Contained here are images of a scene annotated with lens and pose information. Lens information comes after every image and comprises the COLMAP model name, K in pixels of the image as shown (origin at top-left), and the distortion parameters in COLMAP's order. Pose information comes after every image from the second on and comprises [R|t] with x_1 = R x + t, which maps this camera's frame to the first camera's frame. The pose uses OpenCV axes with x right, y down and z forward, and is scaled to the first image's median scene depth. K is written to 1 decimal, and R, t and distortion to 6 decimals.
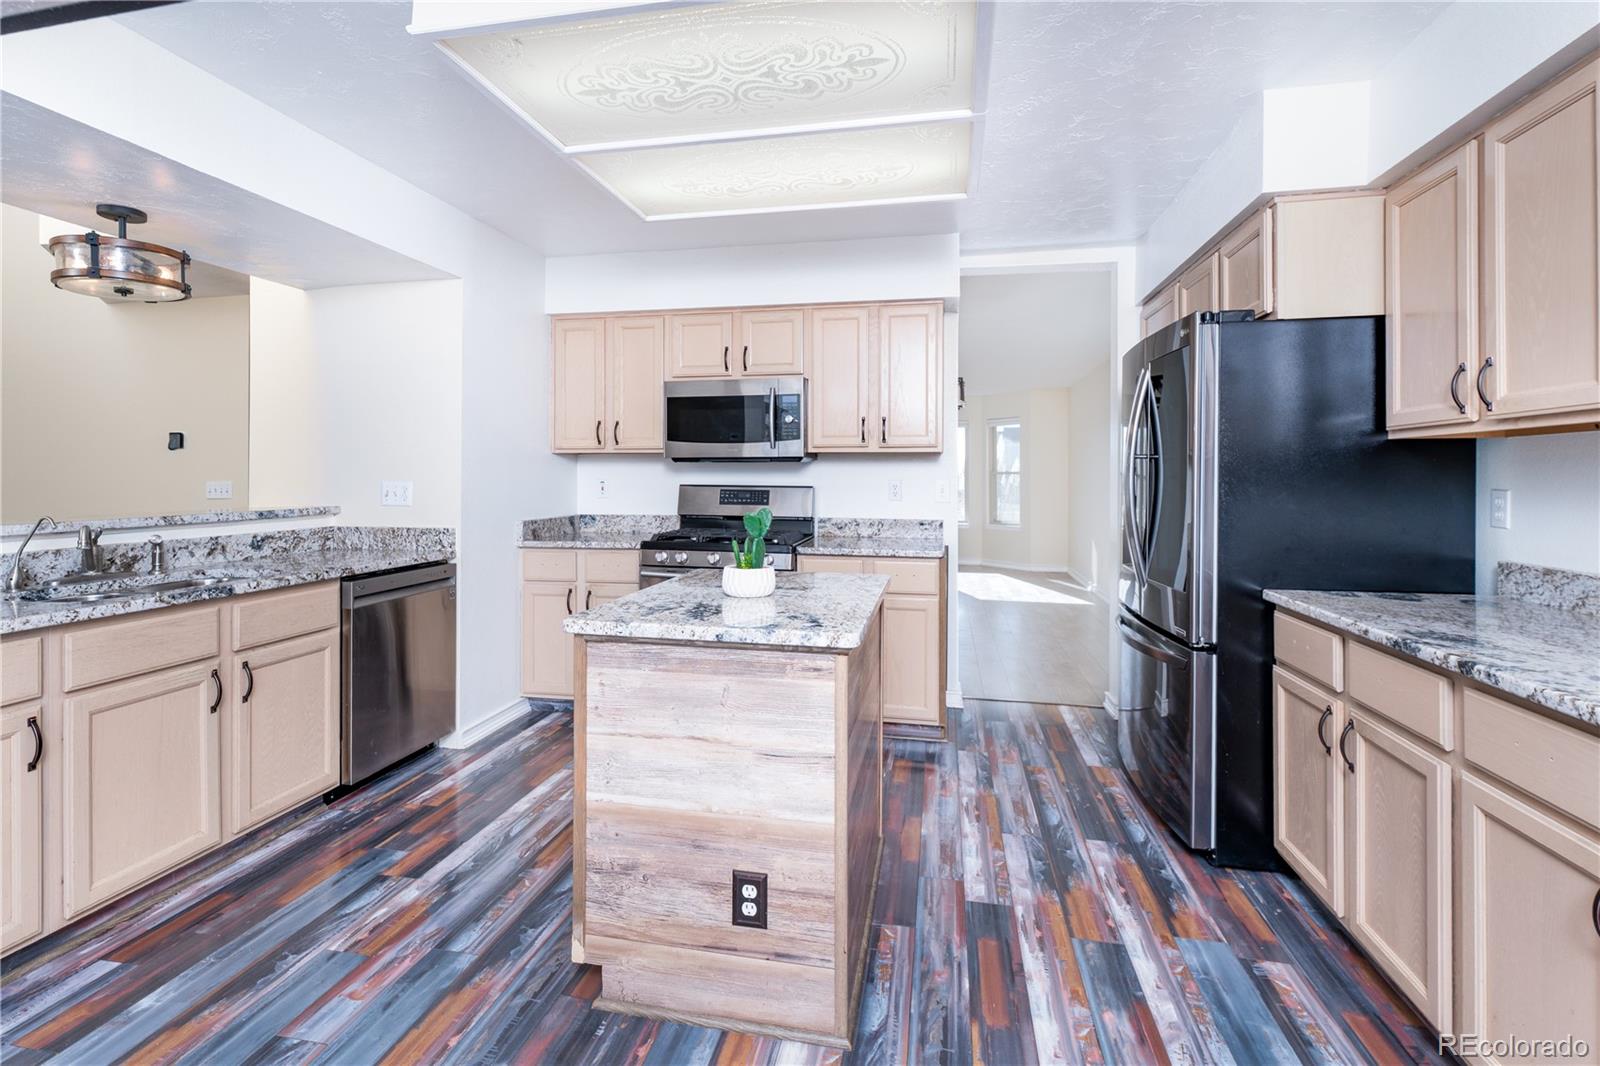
lens RADIAL K [[740.2, 0, 789.3], [0, 740.2, 481.5], [0, 0, 1]] dist [0.000731, -0.000126]
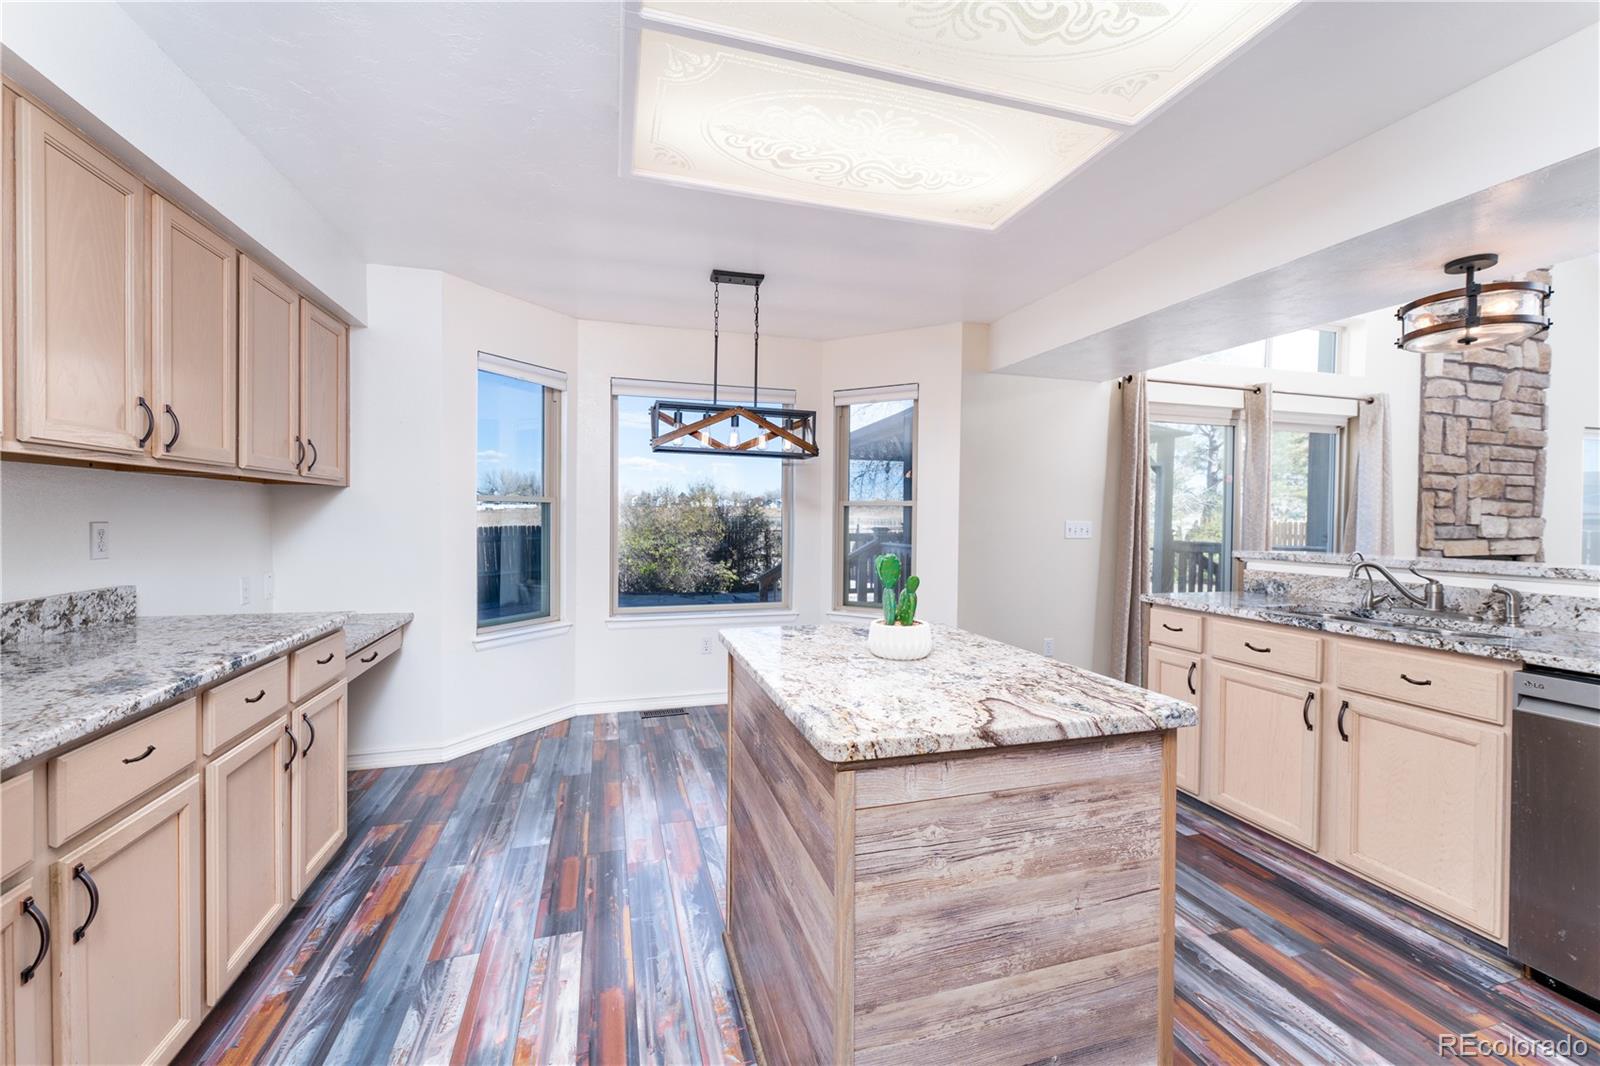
lens RADIAL K [[649.4, 0, 796.4], [0, 649.4, 524.1], [0, 0, 1]] dist [-0.000668, -0.000625]
pose [[-0.881826, -0.002896, -0.471566, 0.376590], [-0.012802, 0.999760, 0.017801, -0.008386], [0.471401, 0.021734, -0.881651, 1.497037]]
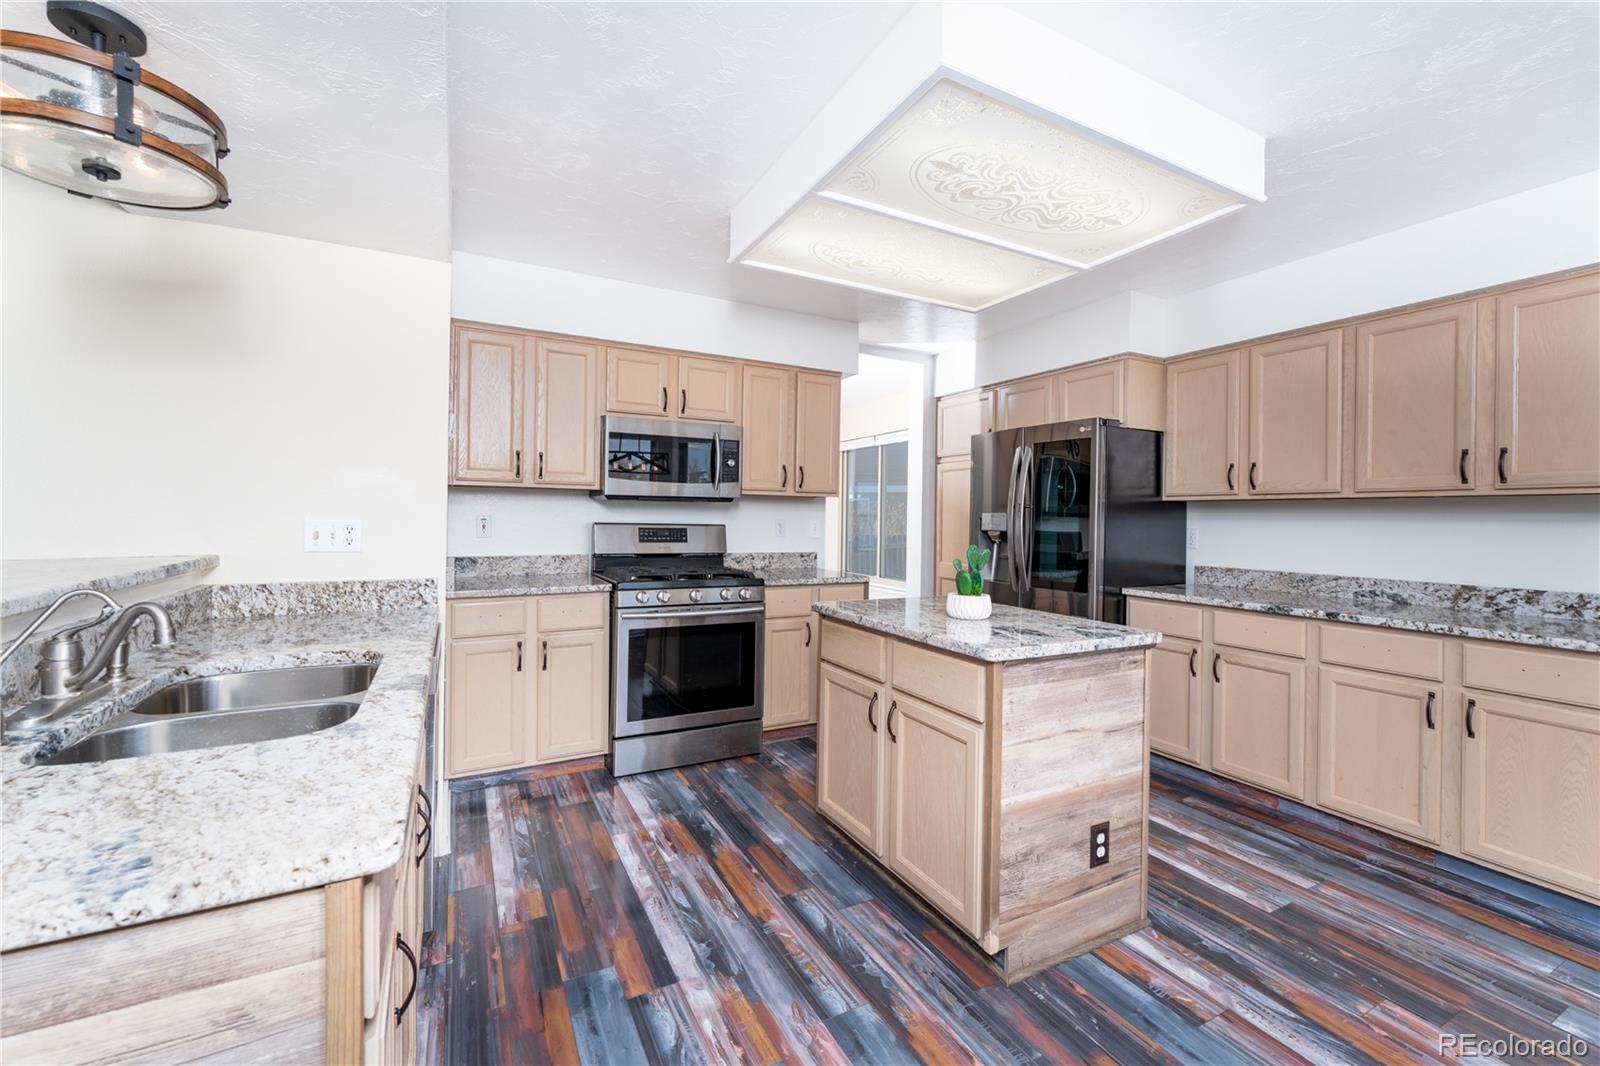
lens RADIAL K [[649.4, 0, 794.8], [0, 649.4, 522.6], [0, 0, 1]] dist [-0.000668, -0.000625]
pose [[0.777995, 0.002421, 0.628266, -0.882552], [-0.007977, 0.999950, 0.006025, -0.005649], [-0.628220, -0.009699, 0.777975, 0.332906]]
